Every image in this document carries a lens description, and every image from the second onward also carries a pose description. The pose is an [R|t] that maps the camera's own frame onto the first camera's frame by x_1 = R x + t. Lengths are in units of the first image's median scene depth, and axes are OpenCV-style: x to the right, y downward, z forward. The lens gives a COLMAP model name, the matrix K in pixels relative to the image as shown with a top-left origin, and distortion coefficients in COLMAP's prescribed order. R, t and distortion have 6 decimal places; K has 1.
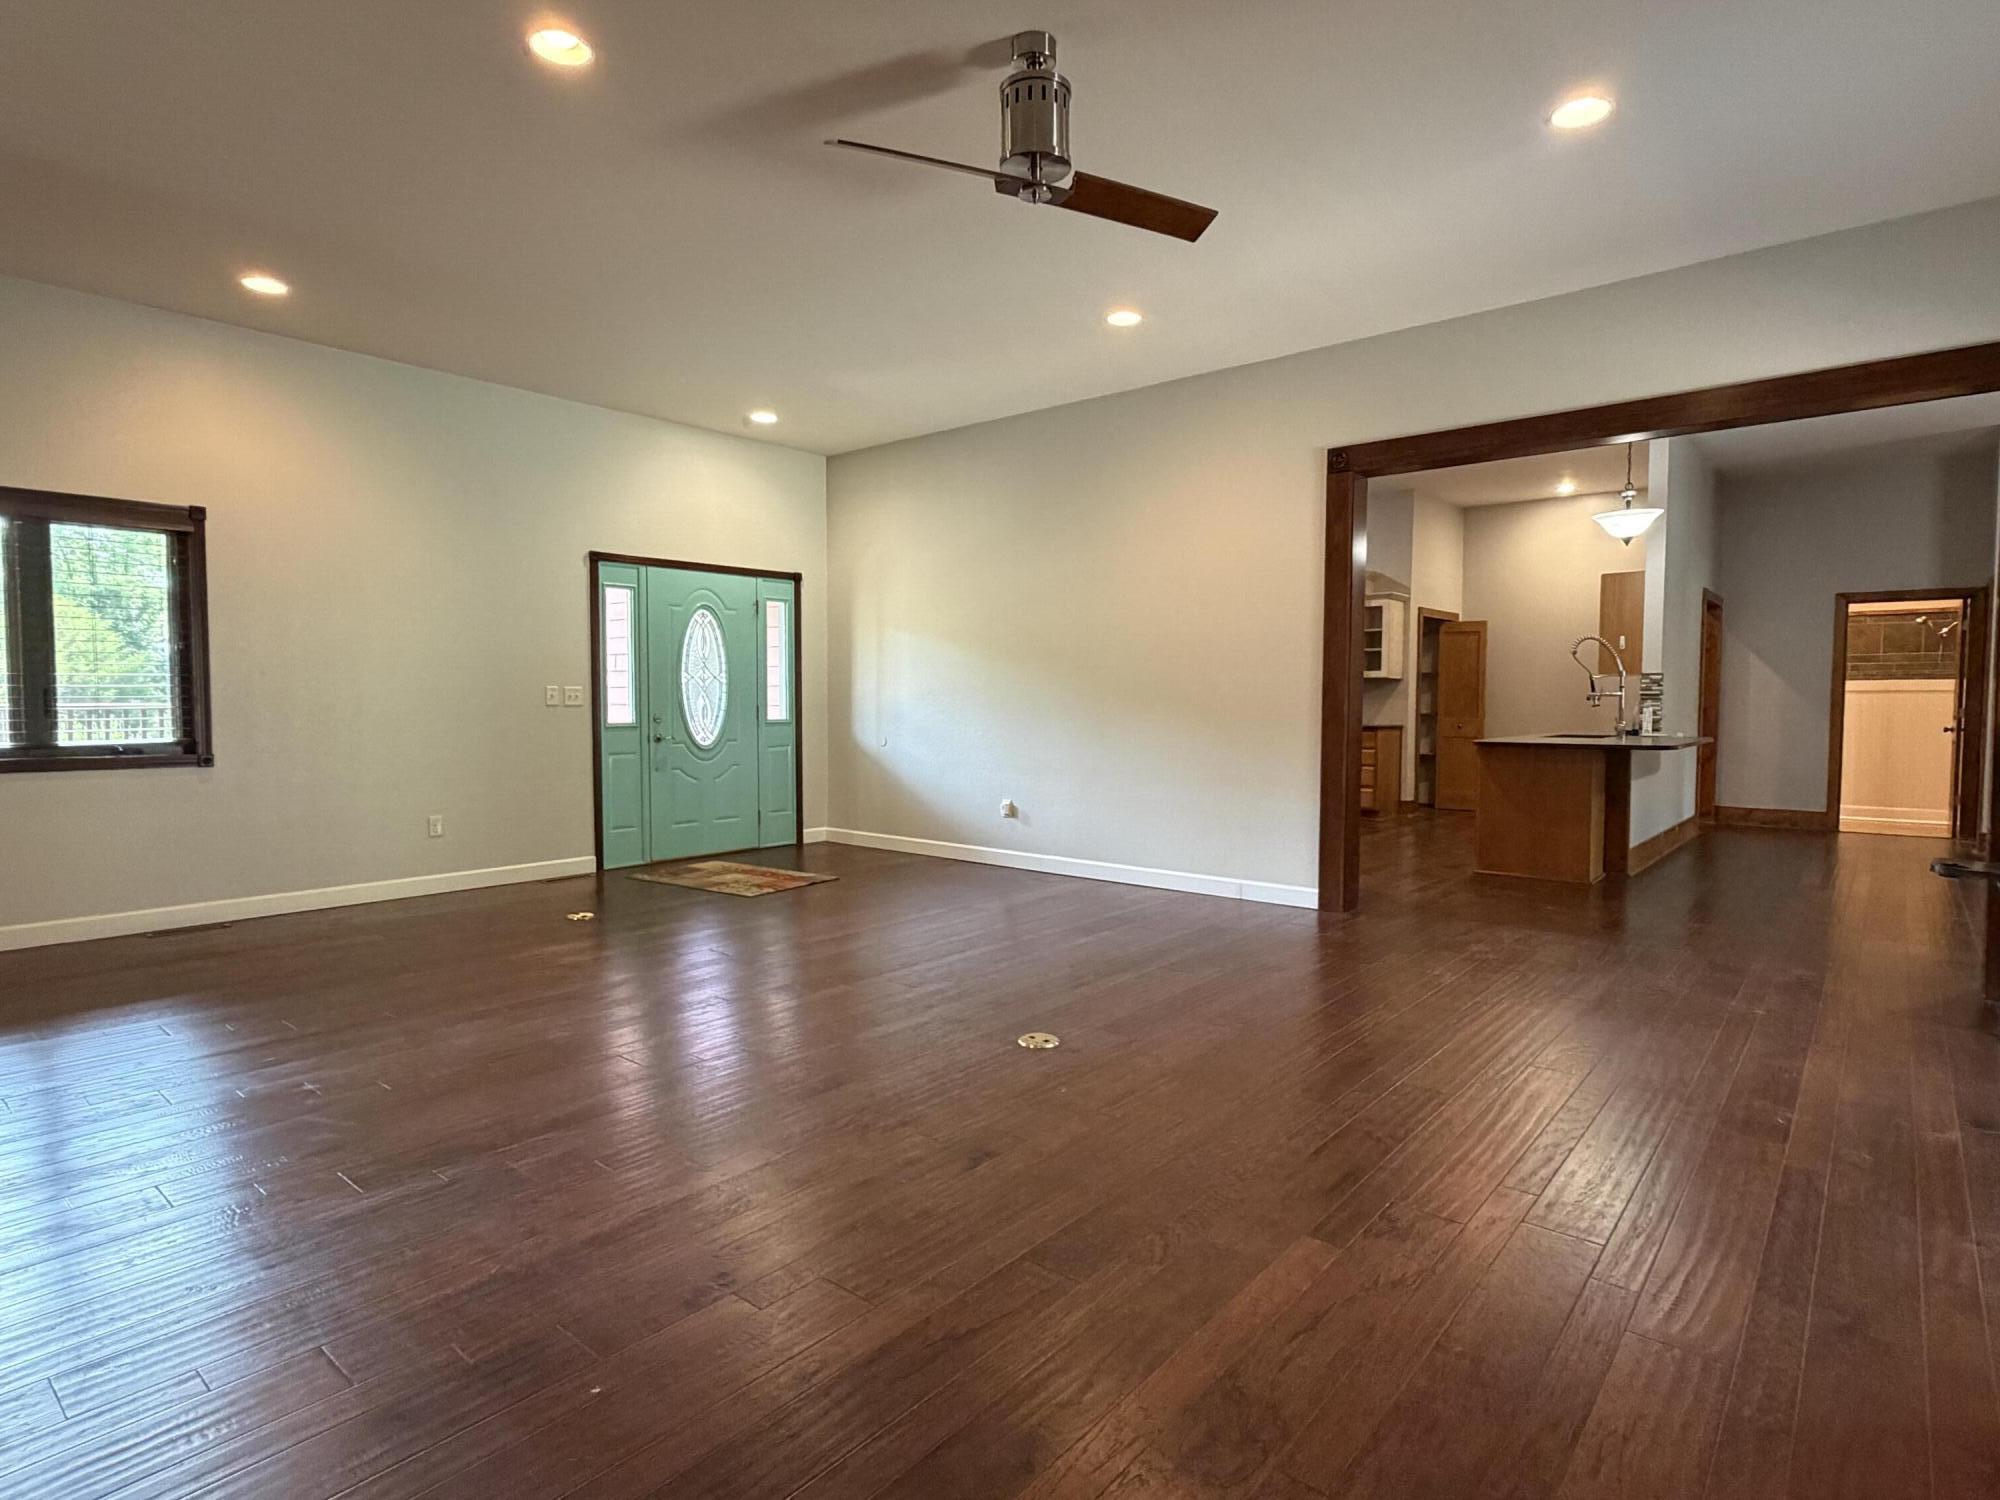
lens RADIAL K [[1064.3, 0, 1008.4], [0, 1064.3, 748.3], [0, 0, 1]] dist [0.003598, -0.001131]
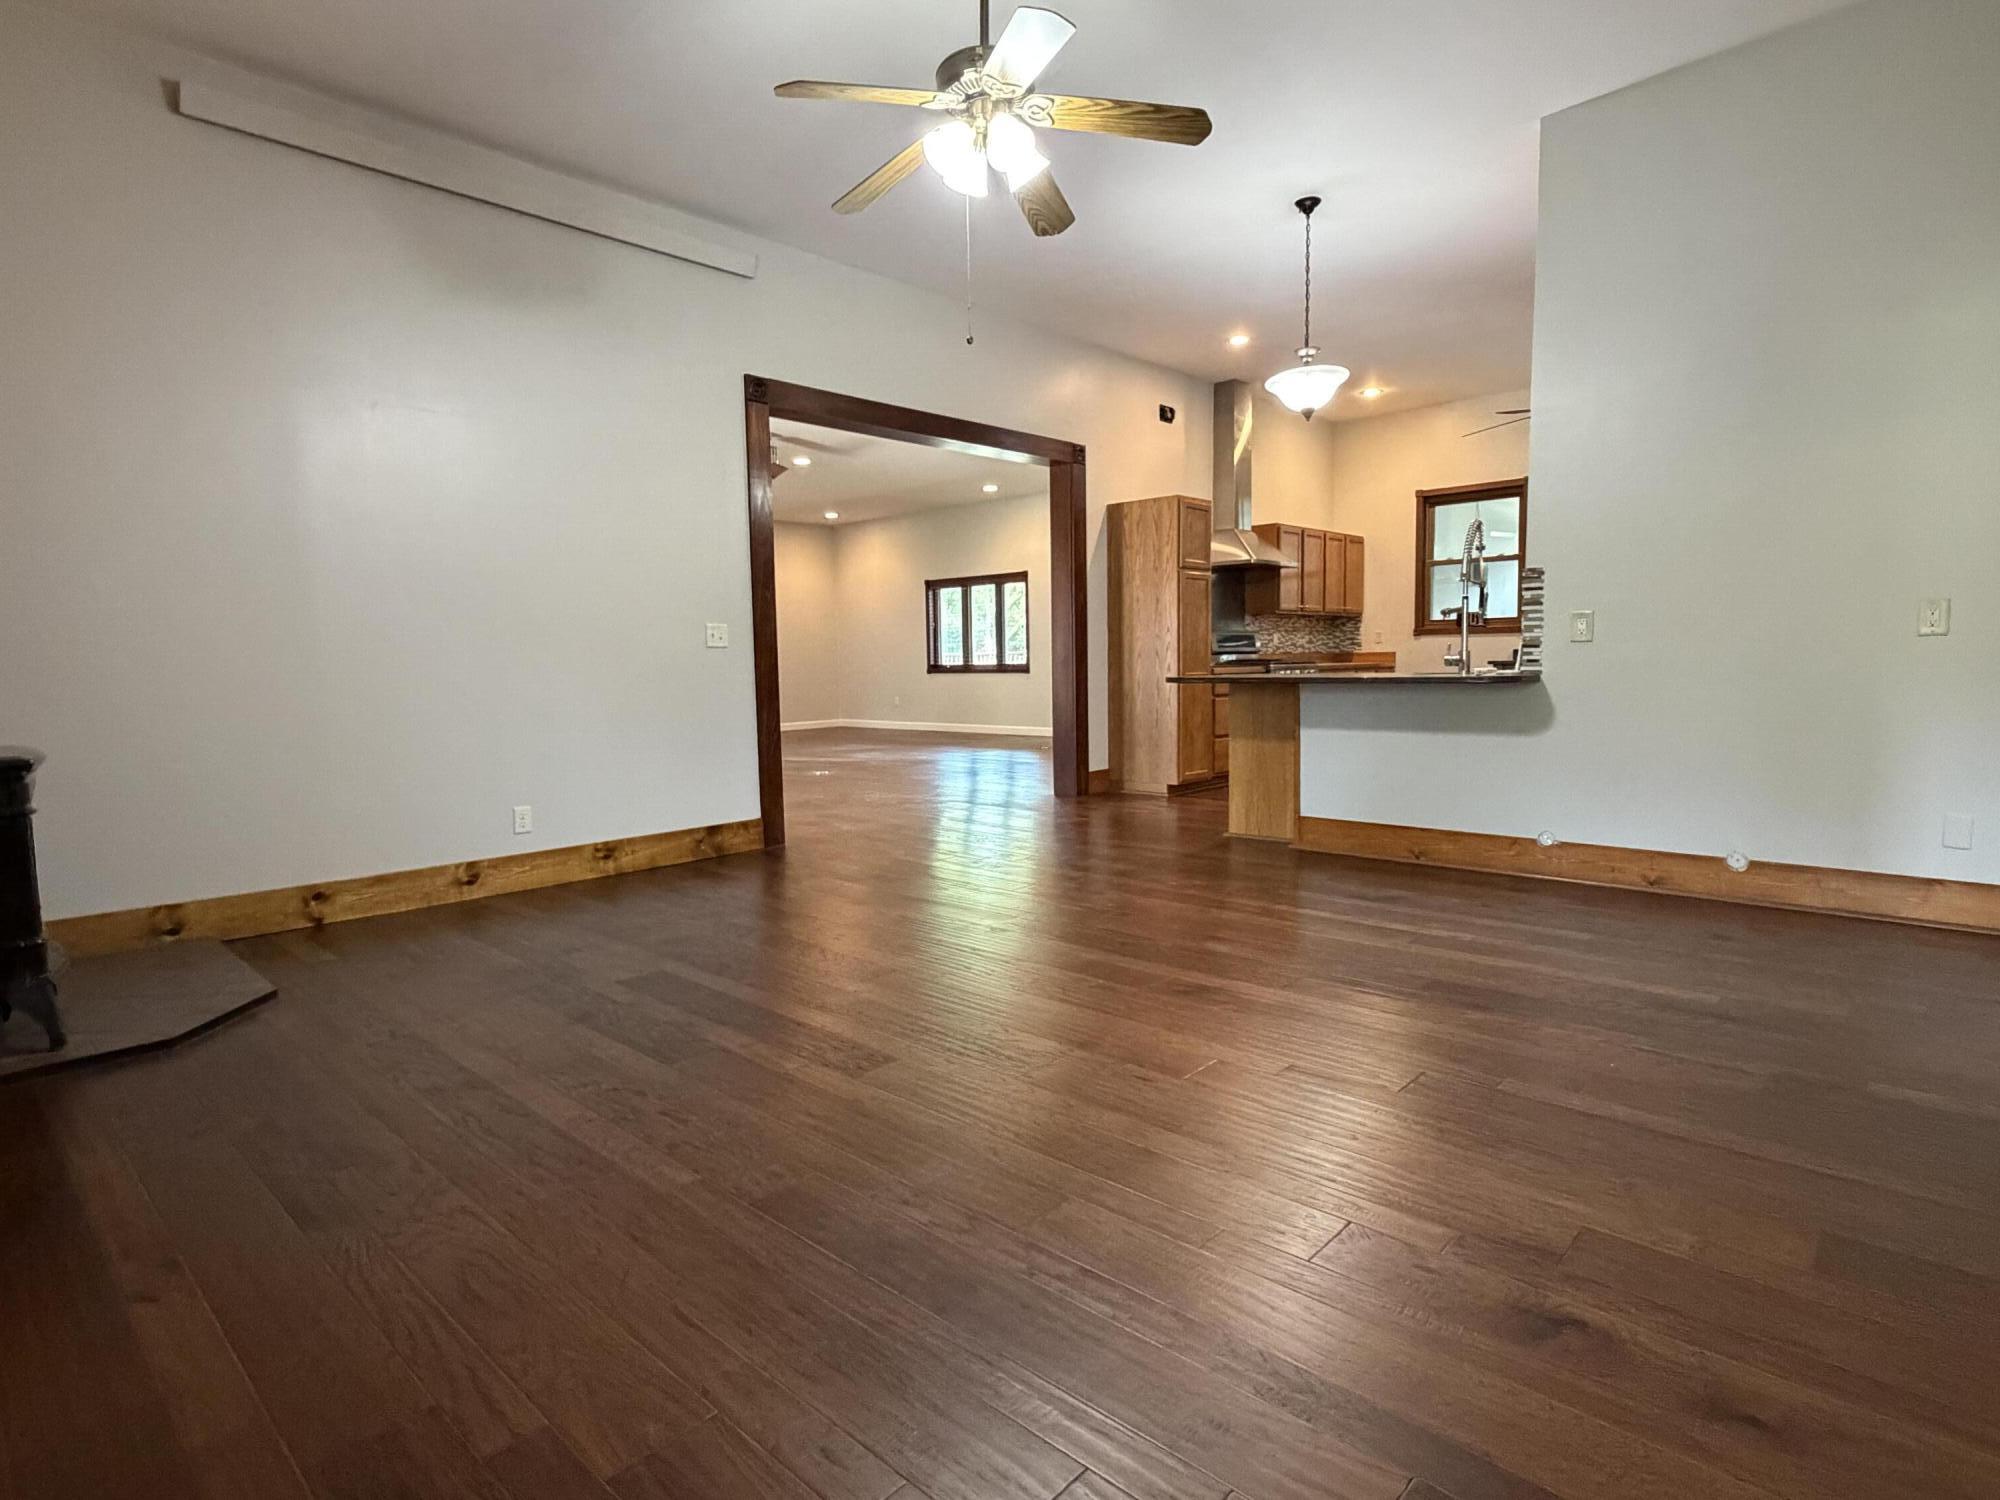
lens RADIAL K [[1064.3, 0, 1008.4], [0, 1064.3, 749.2], [0, 0, 1]] dist [0.003598, -0.001131]
pose [[-0.062417, 0.086381, -0.994305, 1.290869], [-0.027805, 0.995710, 0.088249, -0.019973], [0.997663, 0.033155, -0.059747, 0.812779]]
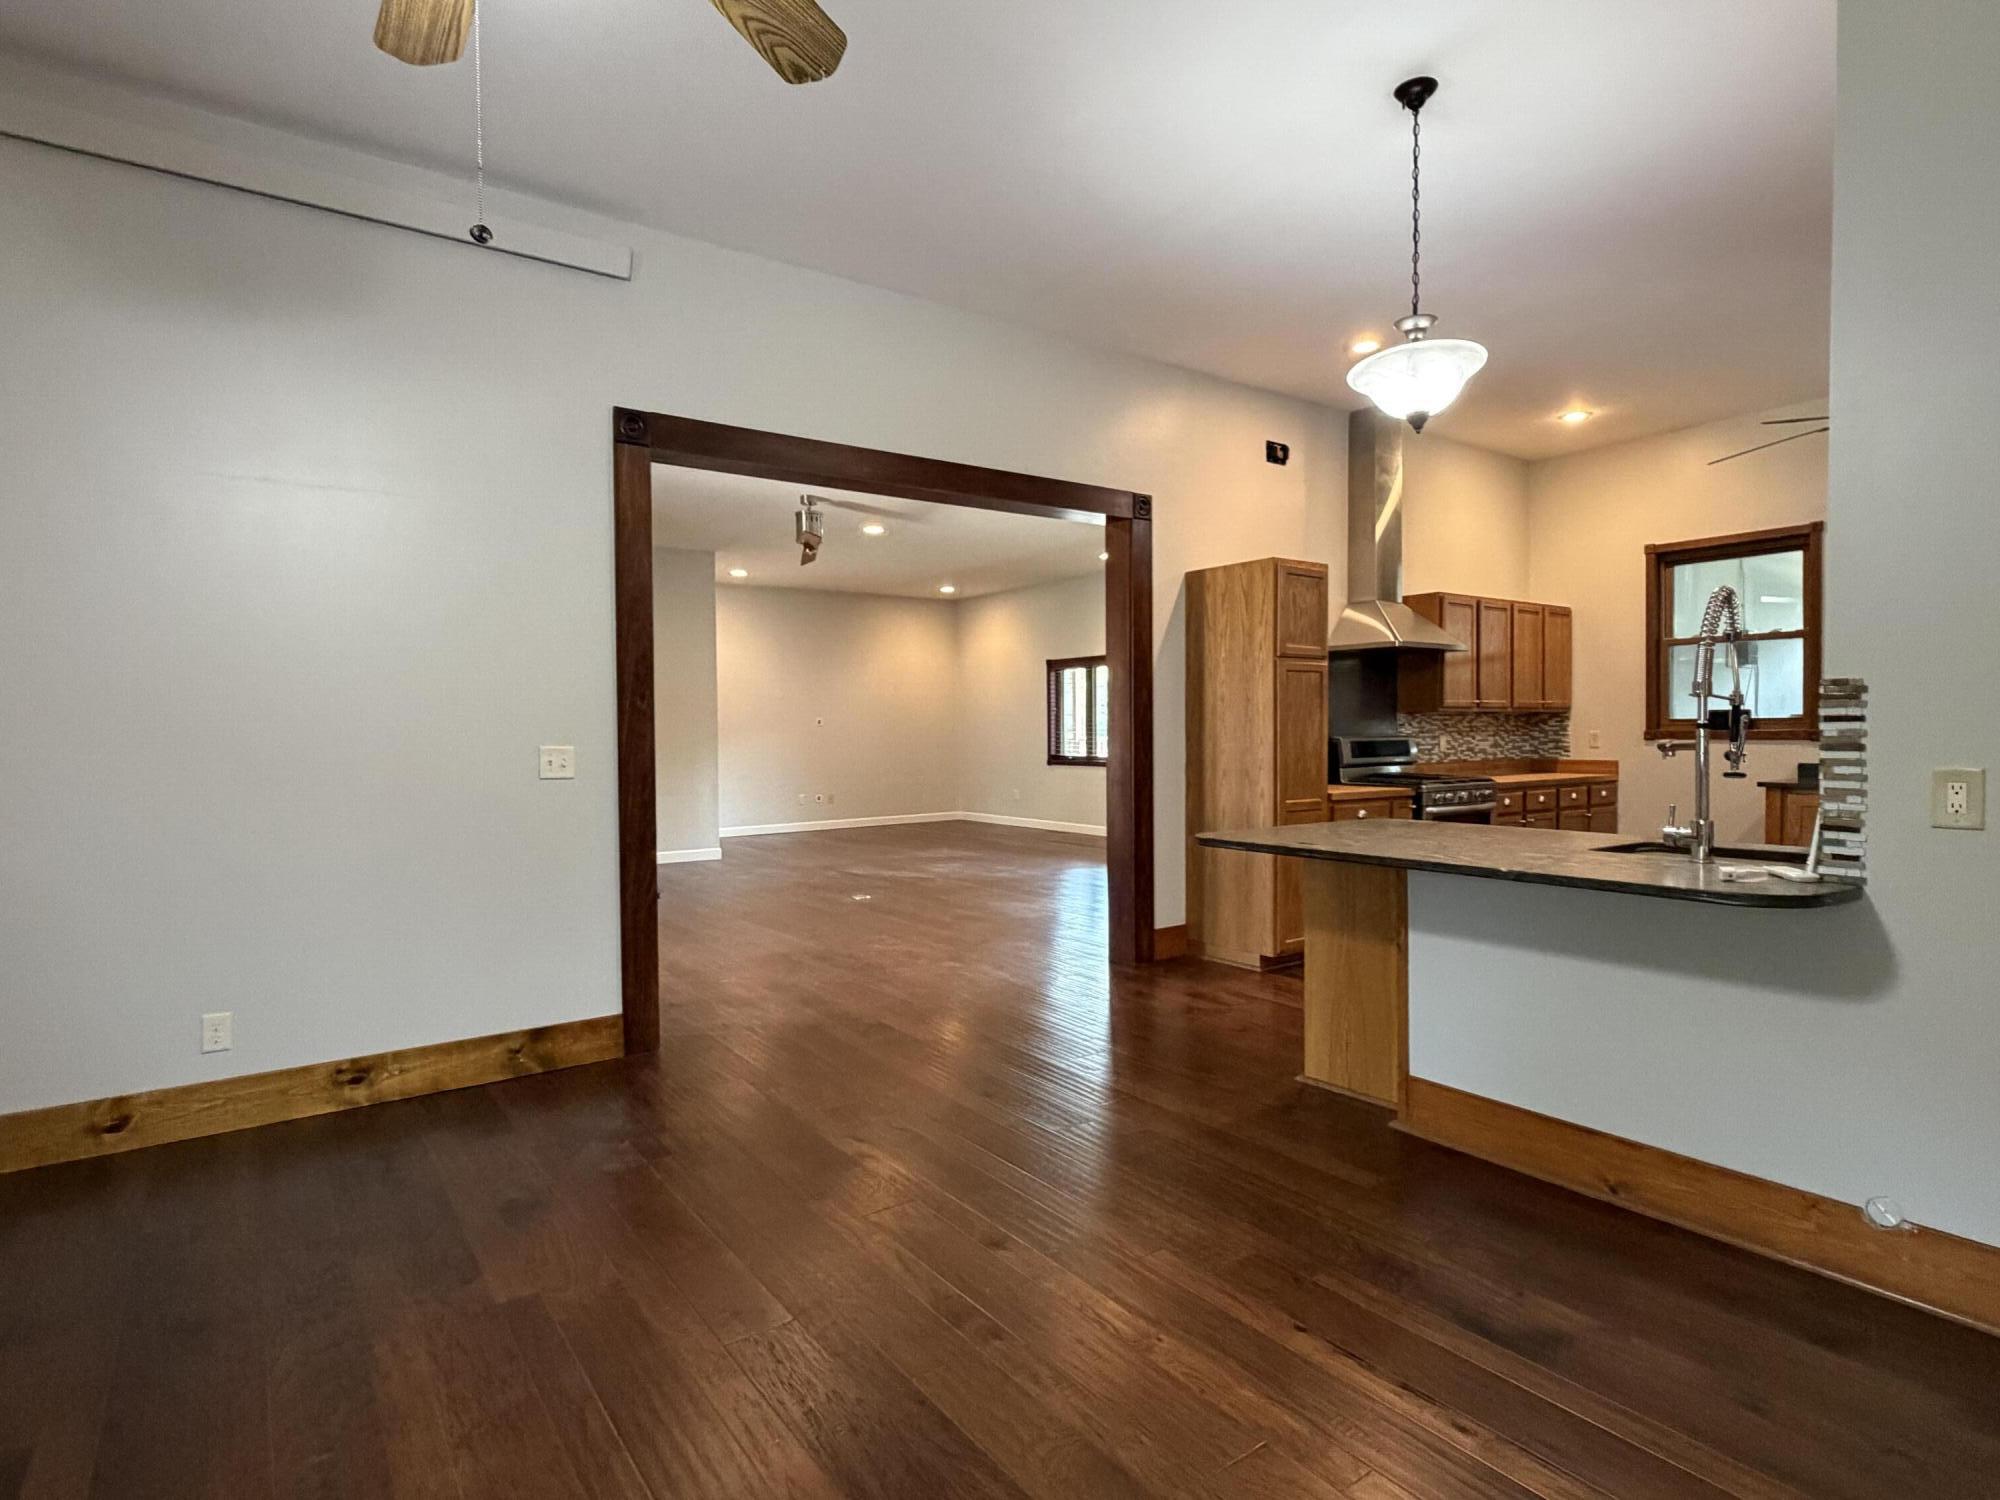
lens RADIAL K [[1064.3, 0, 1004.3], [0, 1064.3, 747.0], [0, 0, 1]] dist [0.003598, -0.001131]
pose [[-0.256823, 0.018620, -0.966279, 1.032215], [-0.036097, 0.998932, 0.028843, -0.056948], [0.965784, 0.042288, -0.255877, 0.912240]]
